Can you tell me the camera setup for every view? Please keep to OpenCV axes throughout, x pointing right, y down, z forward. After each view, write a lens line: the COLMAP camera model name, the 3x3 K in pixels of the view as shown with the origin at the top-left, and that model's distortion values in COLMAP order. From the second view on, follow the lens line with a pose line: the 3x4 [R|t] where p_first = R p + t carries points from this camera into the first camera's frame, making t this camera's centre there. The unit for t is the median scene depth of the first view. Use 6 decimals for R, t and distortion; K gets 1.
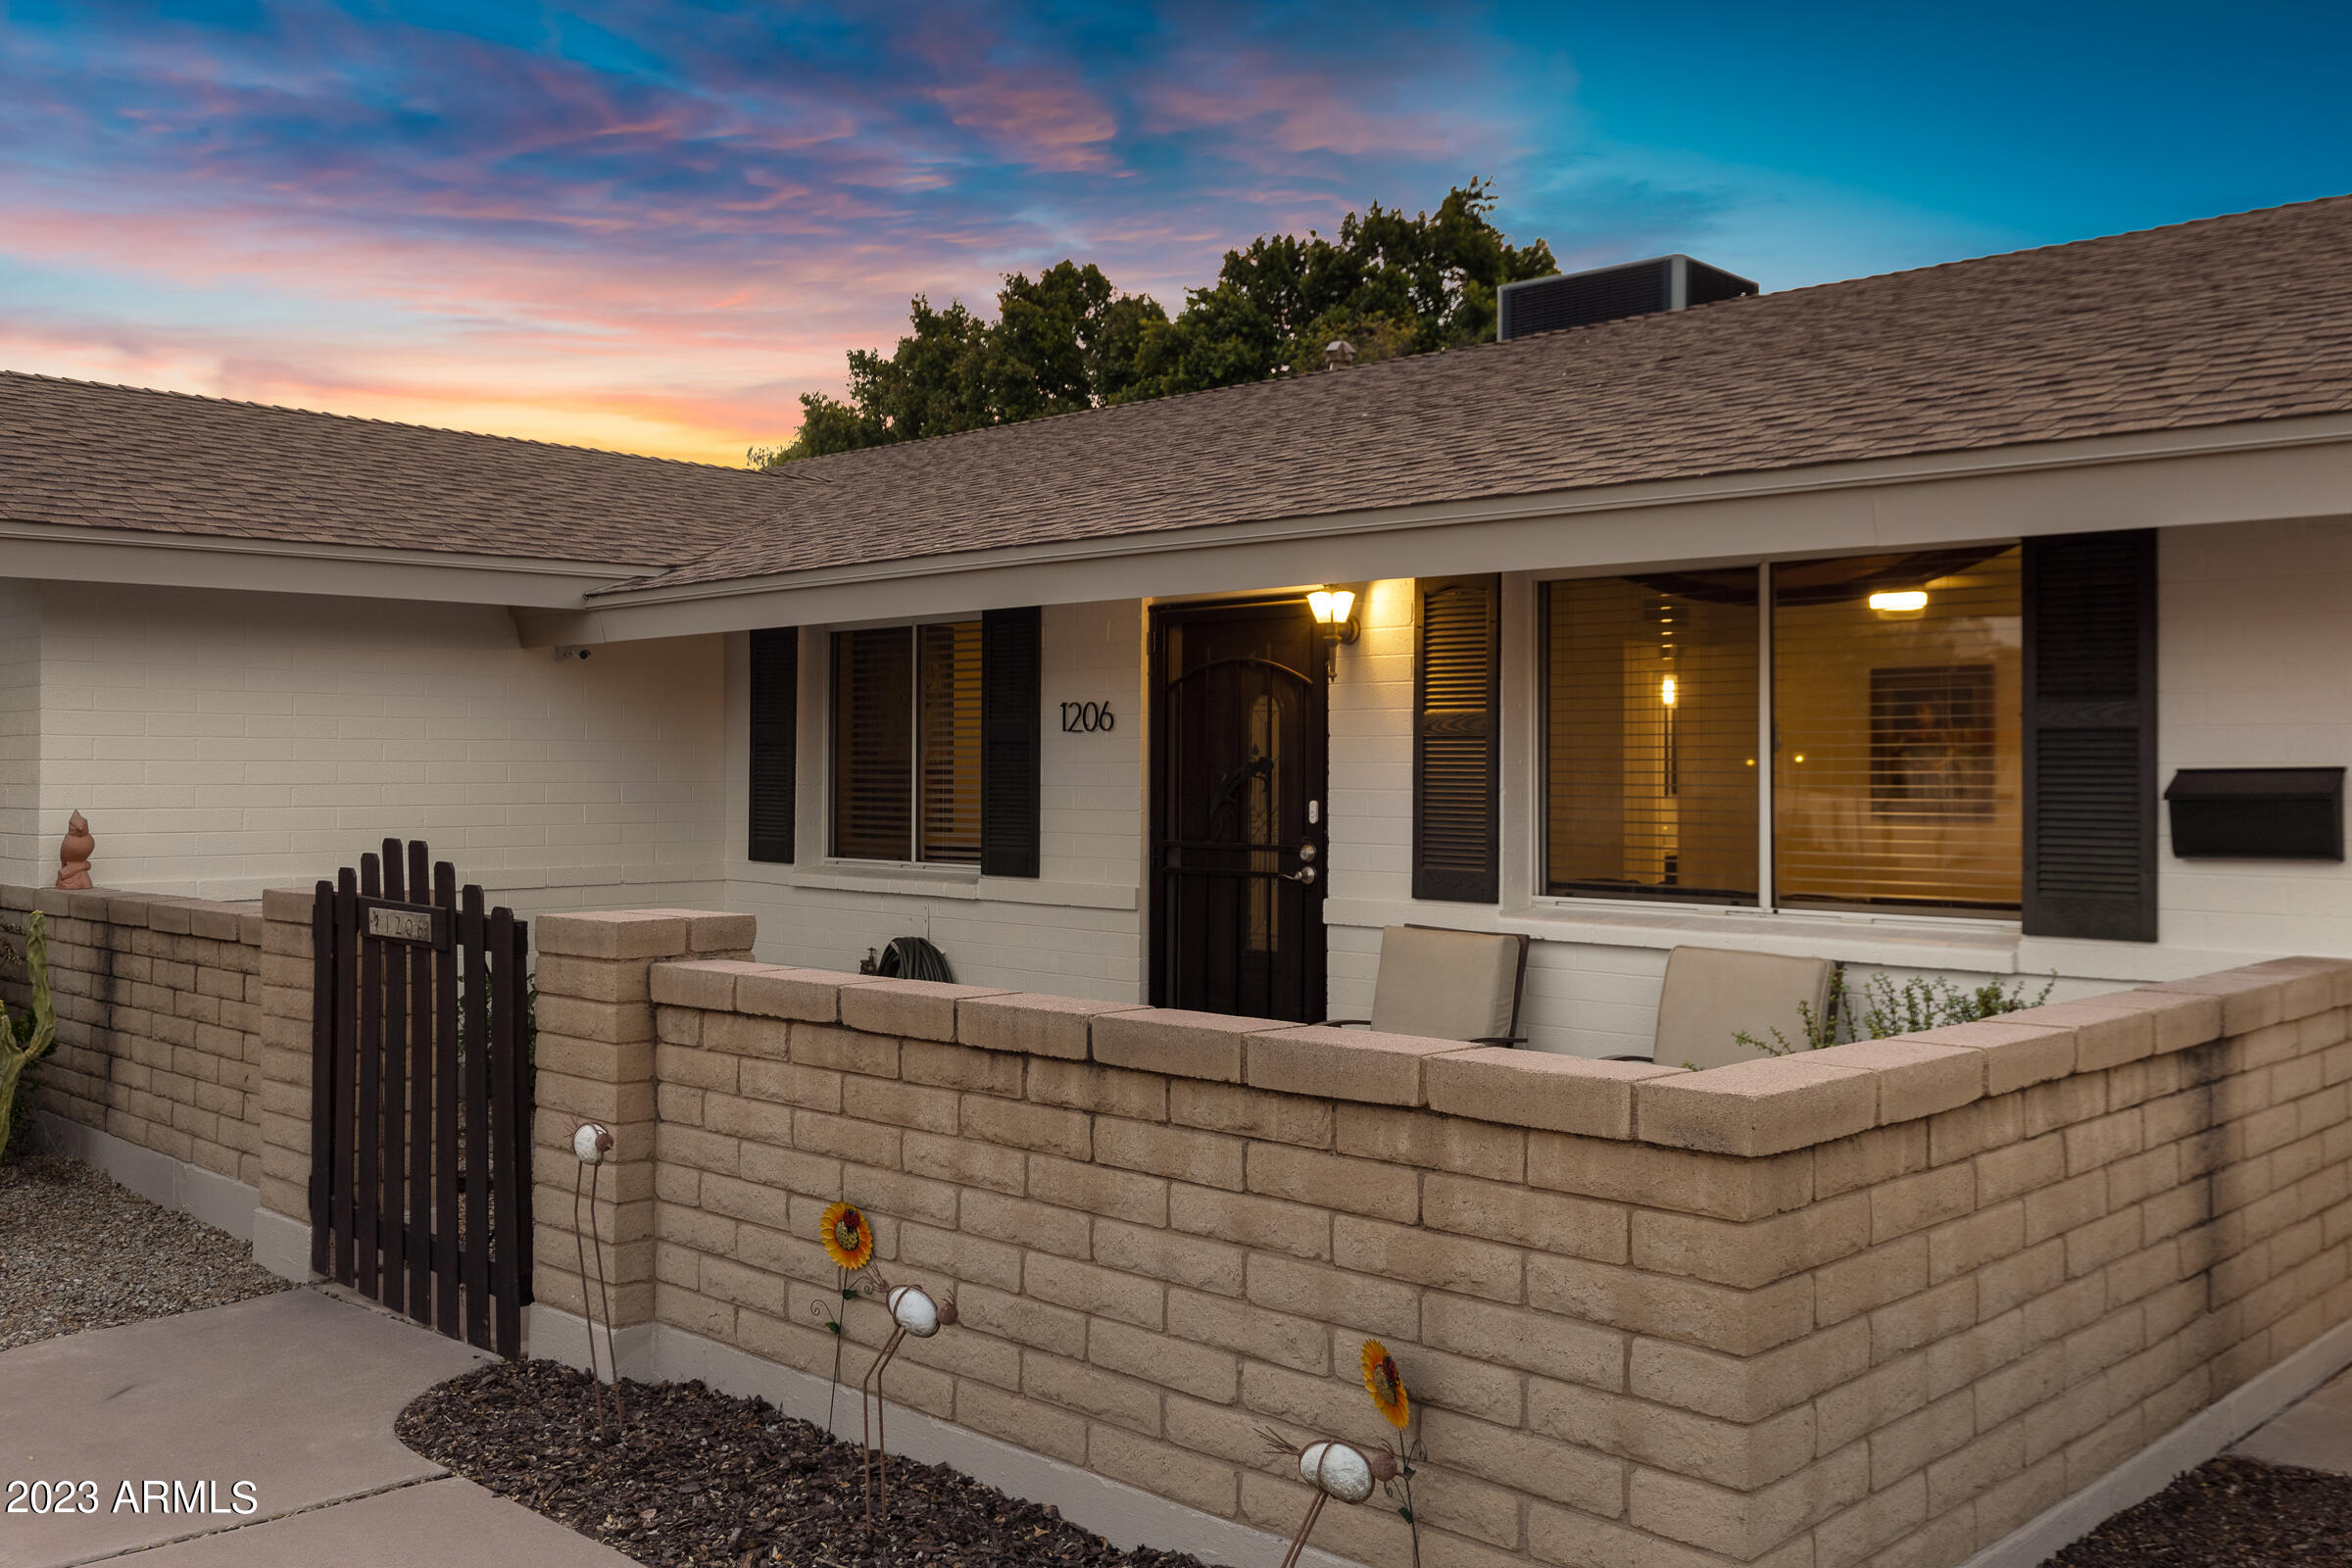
lens RADIAL K [[2059.5, 0, 1176.0], [0, 2059.5, 784.0], [0, 0, 1]] dist [0.004578, 0.001026]
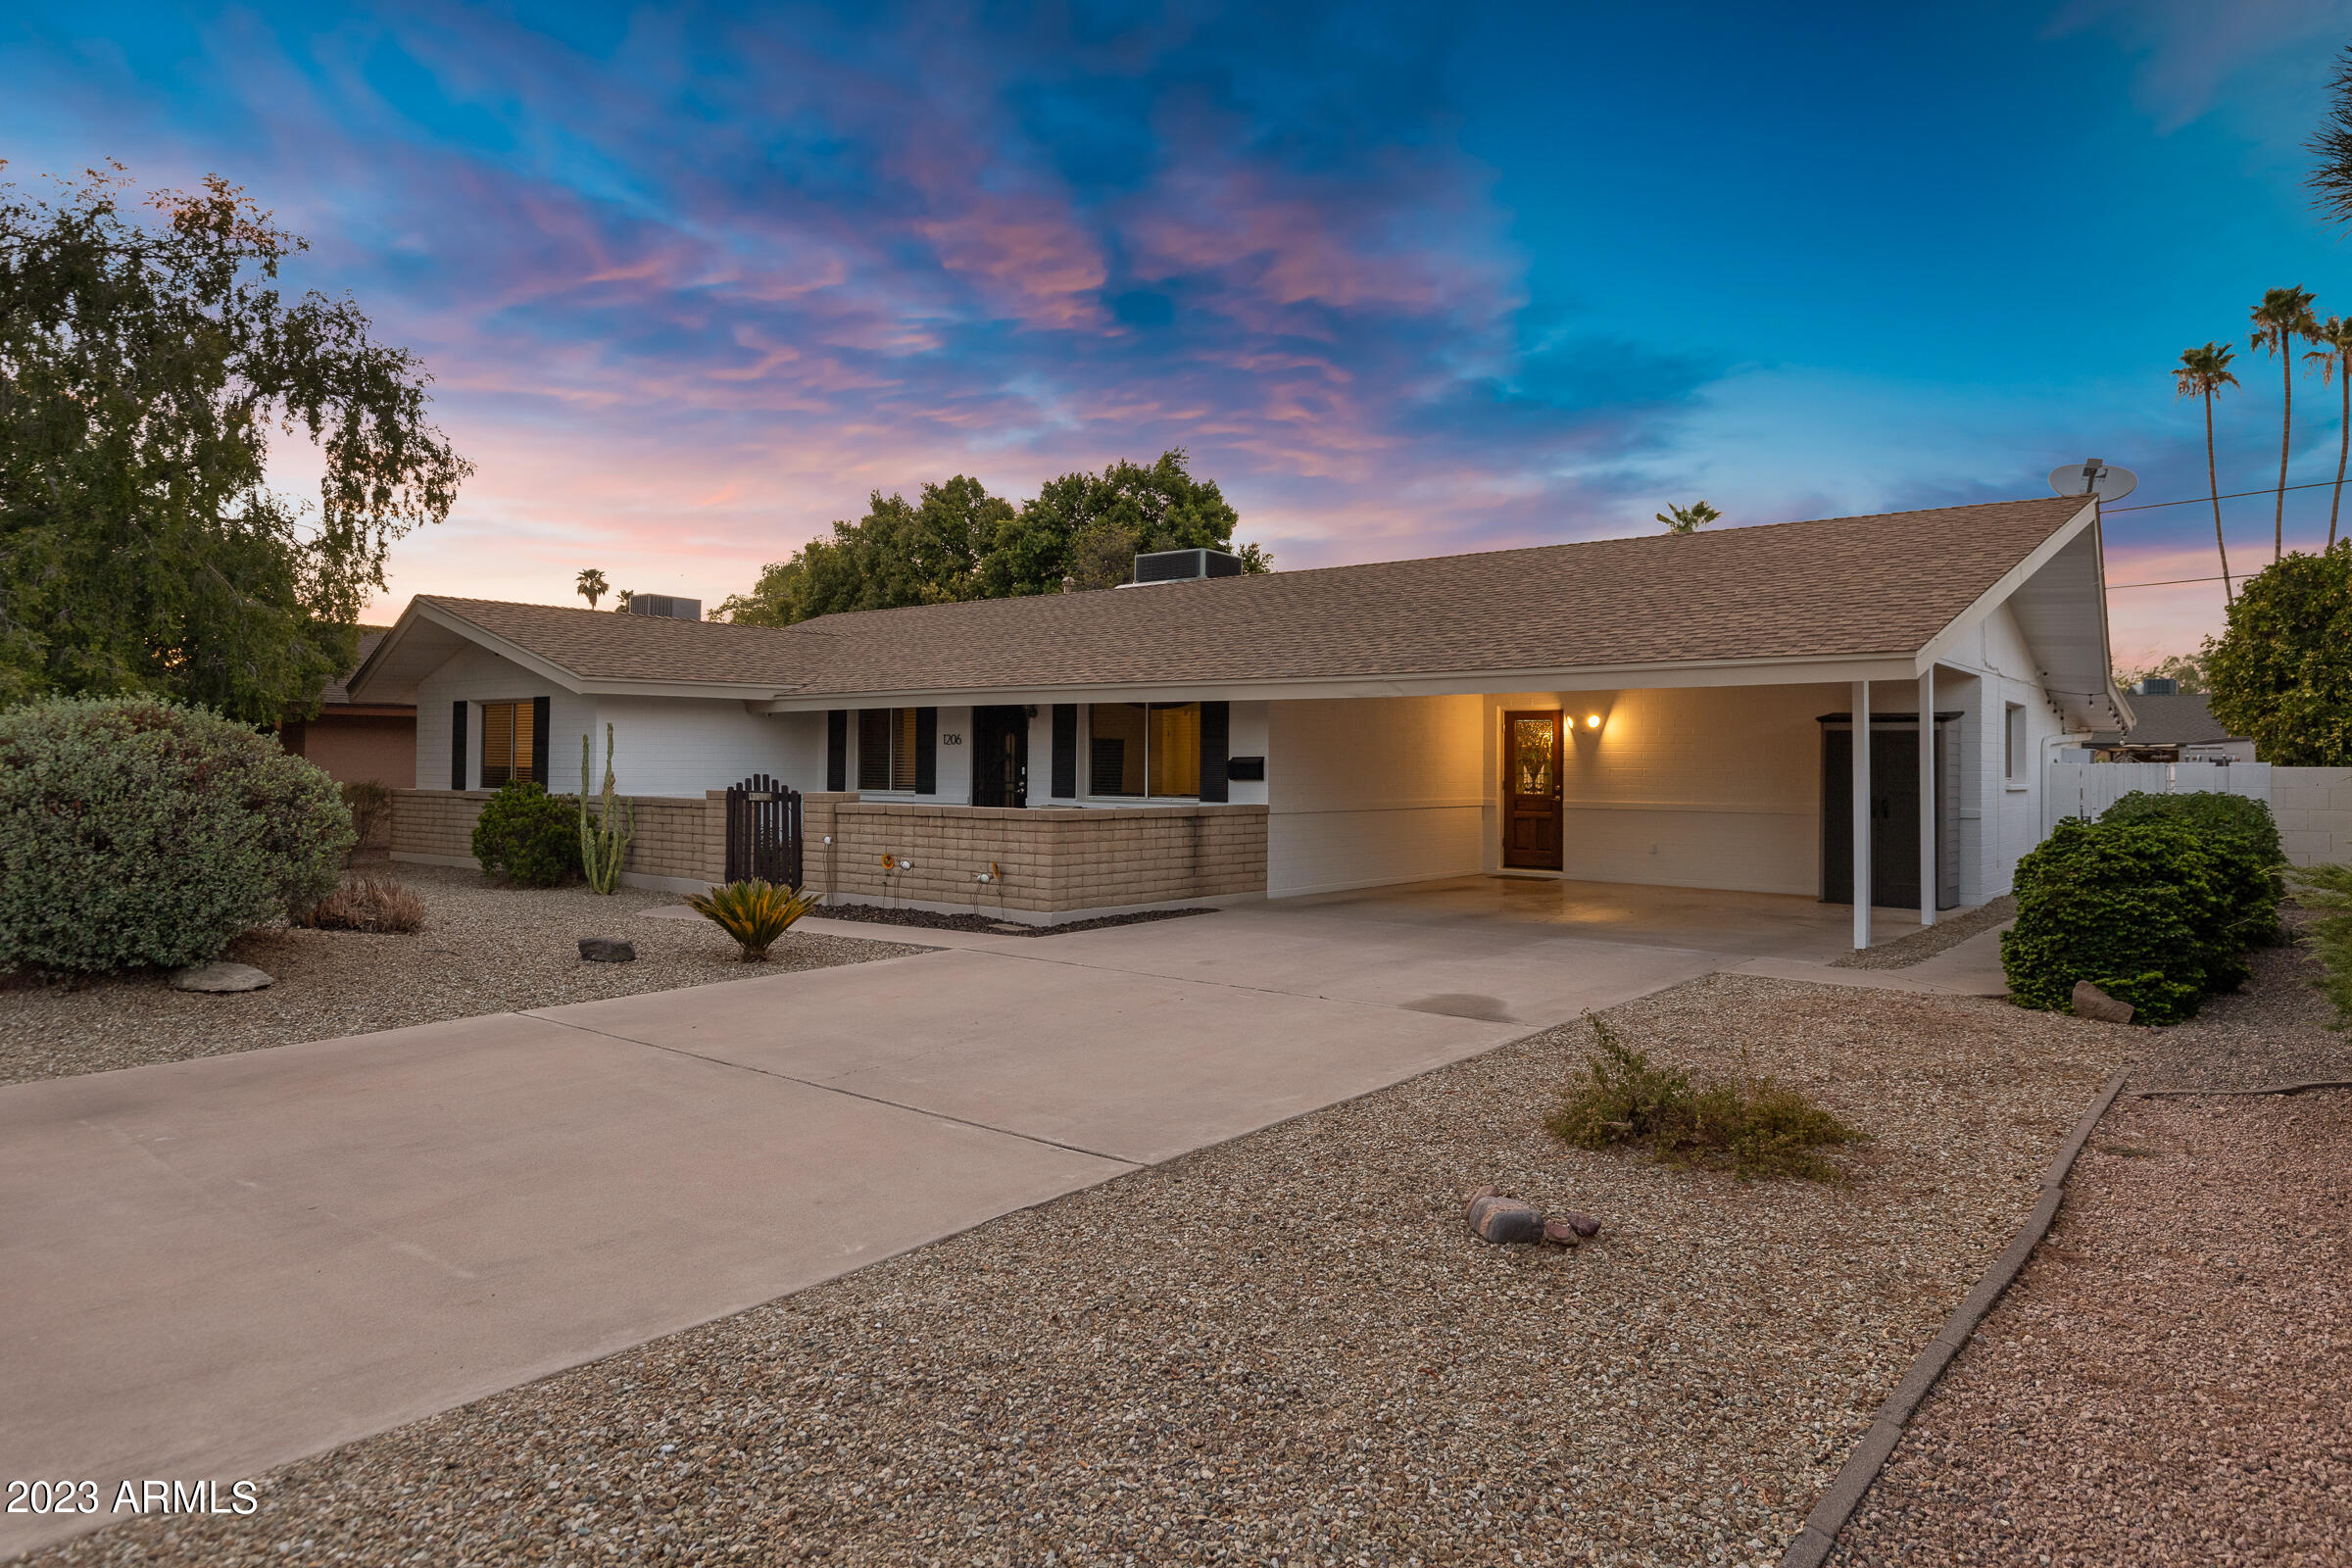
lens RADIAL K [[1441.1, 0, 1176.9], [0, 1441.1, 755.9], [0, 0, 1]] dist [-0.006865, -0.000681]
pose [[0.995715, 0.004959, 0.092346, 0.087290], [-0.003886, 0.999923, -0.011792, 0.014381], [-0.092397, 0.011383, 0.995657, -1.090652]]
